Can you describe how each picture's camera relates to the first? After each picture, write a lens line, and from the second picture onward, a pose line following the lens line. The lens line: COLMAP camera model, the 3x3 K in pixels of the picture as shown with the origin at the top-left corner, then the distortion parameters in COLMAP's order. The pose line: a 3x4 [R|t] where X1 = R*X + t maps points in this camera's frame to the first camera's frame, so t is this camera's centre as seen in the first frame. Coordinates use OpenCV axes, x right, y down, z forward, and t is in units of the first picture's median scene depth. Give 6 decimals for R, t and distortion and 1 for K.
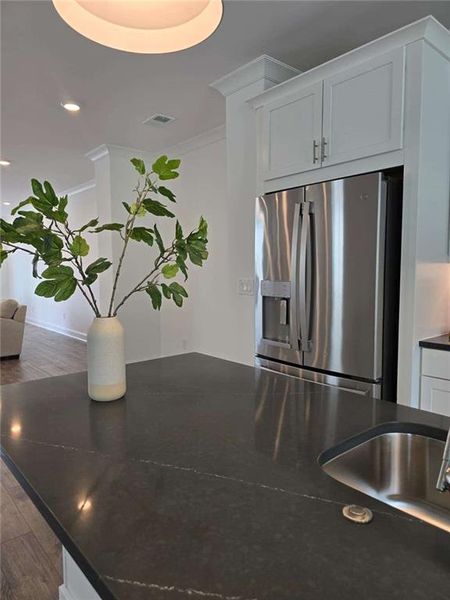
lens RADIAL K [[402.6, 0, 220.1], [0, 402.6, 302.7], [0, 0, 1]] dist [0.047191, -0.044700]
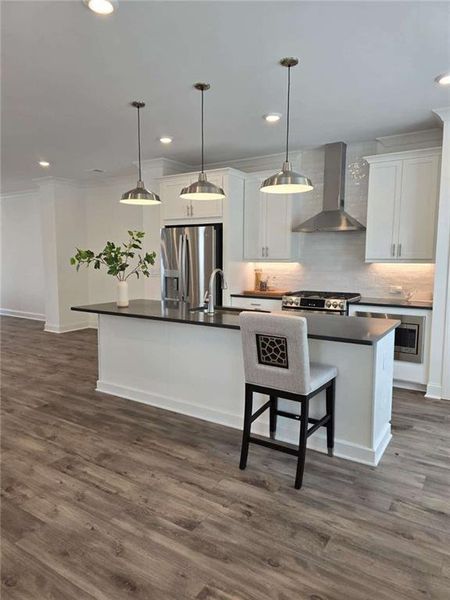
lens RADIAL K [[402.6, 0, 223.0], [0, 402.6, 301.8], [0, 0, 1]] dist [0.047191, -0.044700]
pose [[0.959218, -0.022036, 0.281806, -0.225210], [0.014229, 0.999457, 0.029718, 0.062575], [-0.282307, -0.024496, 0.959011, -1.234769]]
